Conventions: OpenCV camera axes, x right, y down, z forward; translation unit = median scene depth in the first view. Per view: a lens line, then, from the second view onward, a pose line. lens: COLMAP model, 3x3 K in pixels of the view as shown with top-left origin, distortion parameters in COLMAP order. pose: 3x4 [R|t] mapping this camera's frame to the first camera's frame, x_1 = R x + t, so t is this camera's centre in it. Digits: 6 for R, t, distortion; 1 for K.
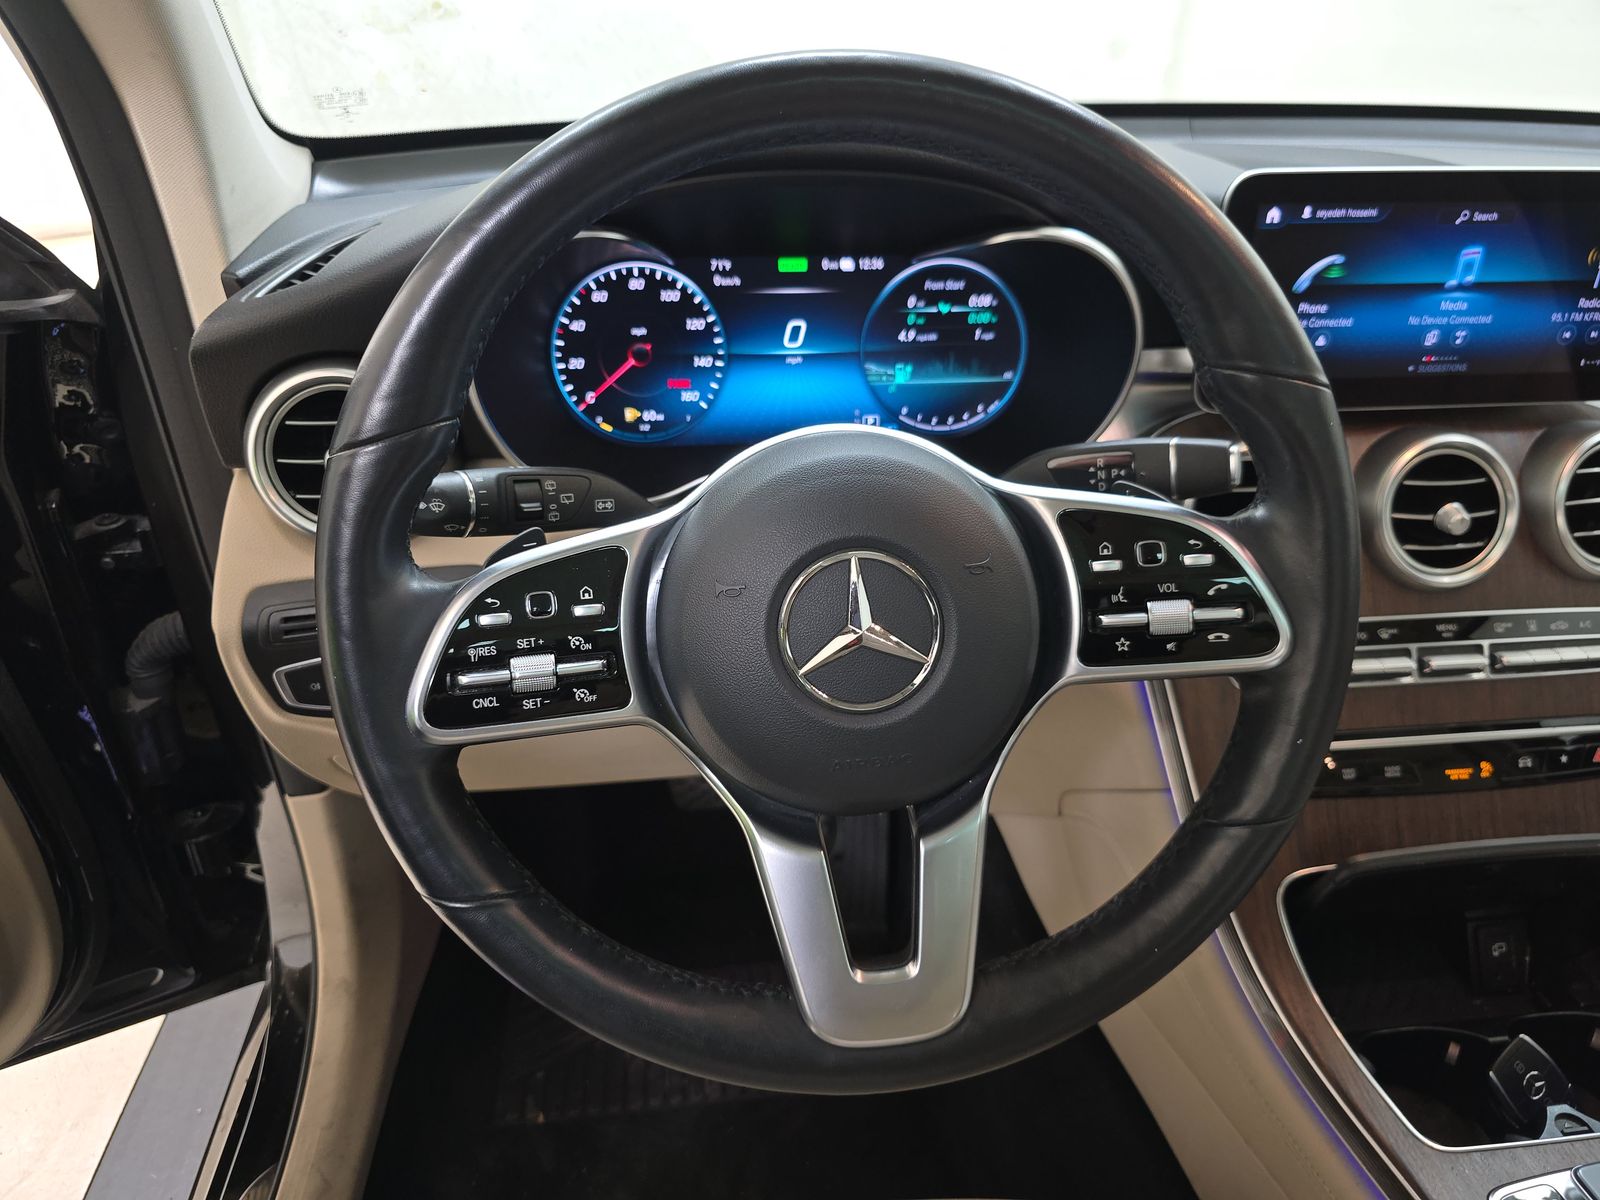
lens RADIAL K [[1060.6, 0, 794.7], [0, 1060.6, 601.9], [0, 0, 1]] dist [0.039230, -0.035499]
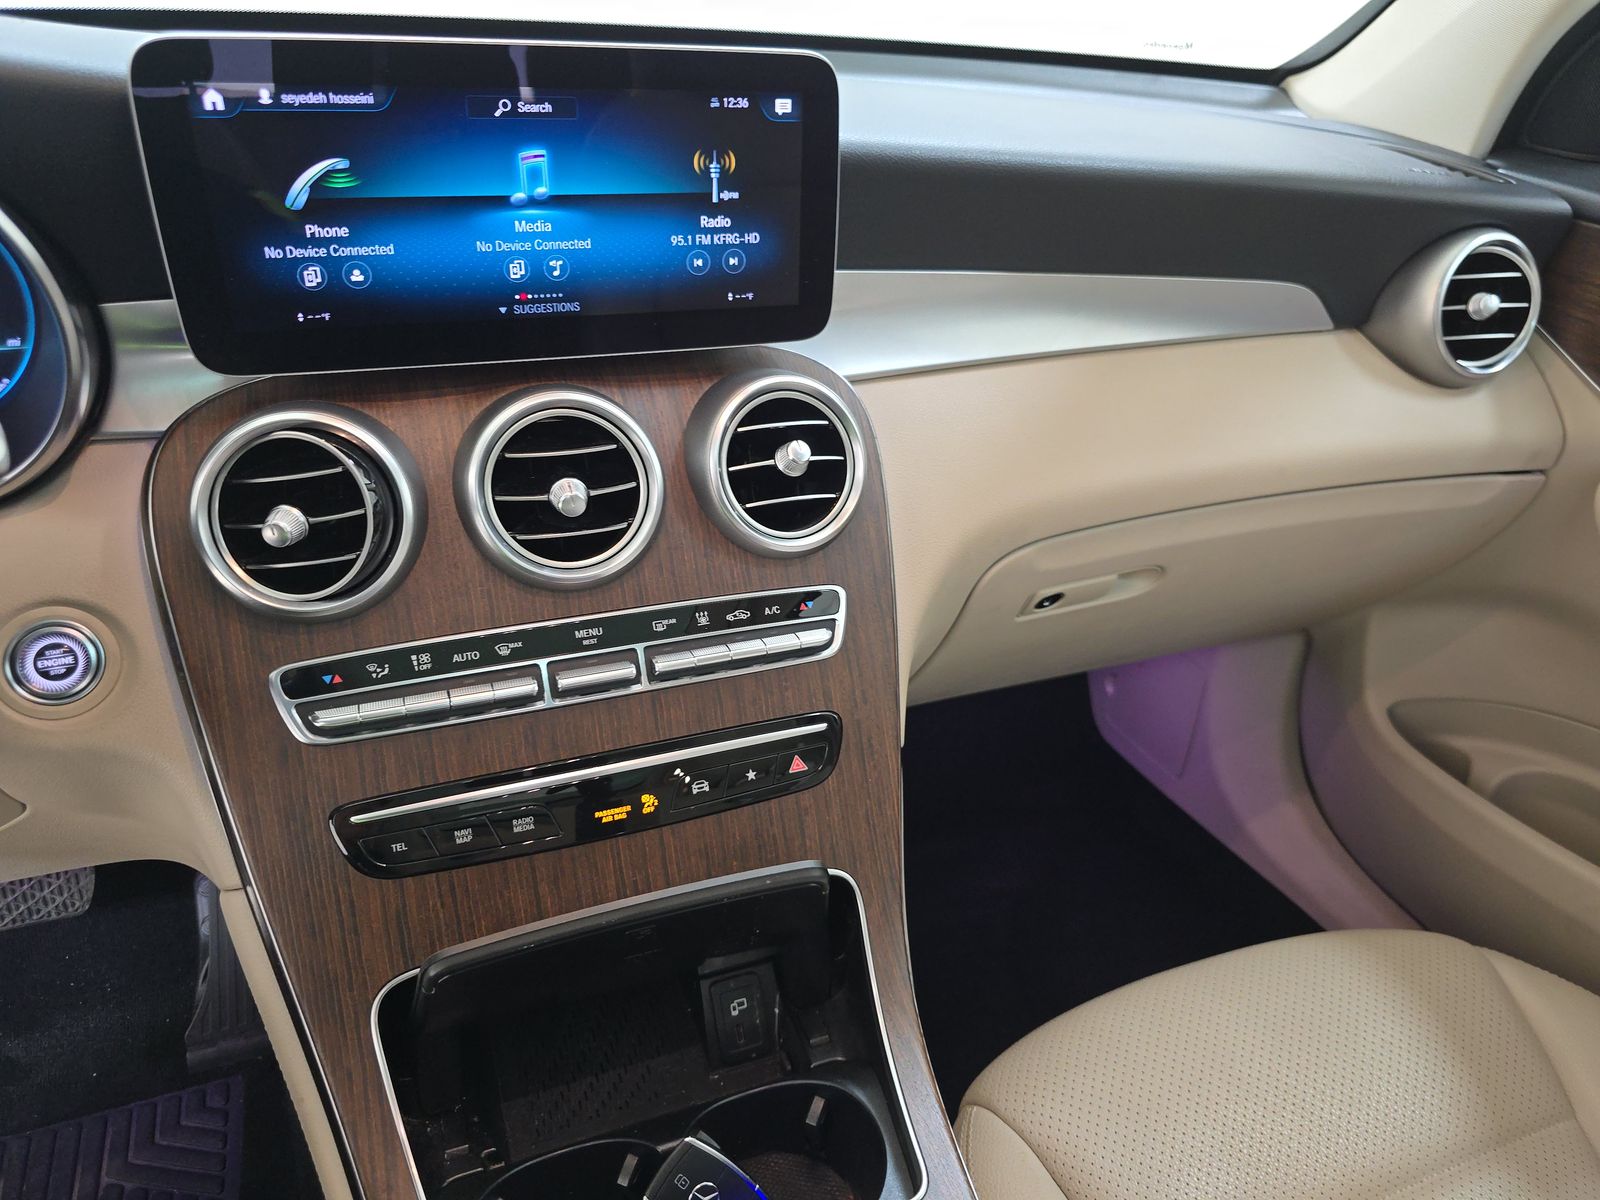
lens RADIAL K [[1060.6, 0, 757.1], [0, 1060.6, 606.5], [0, 0, 1]] dist [0.039230, -0.035499]
pose [[0.972462, -0.098333, 0.211300, 0.572732], [0.098464, 0.995091, 0.009931, 0.008881], [-0.211240, 0.011148, 0.977371, 0.200953]]
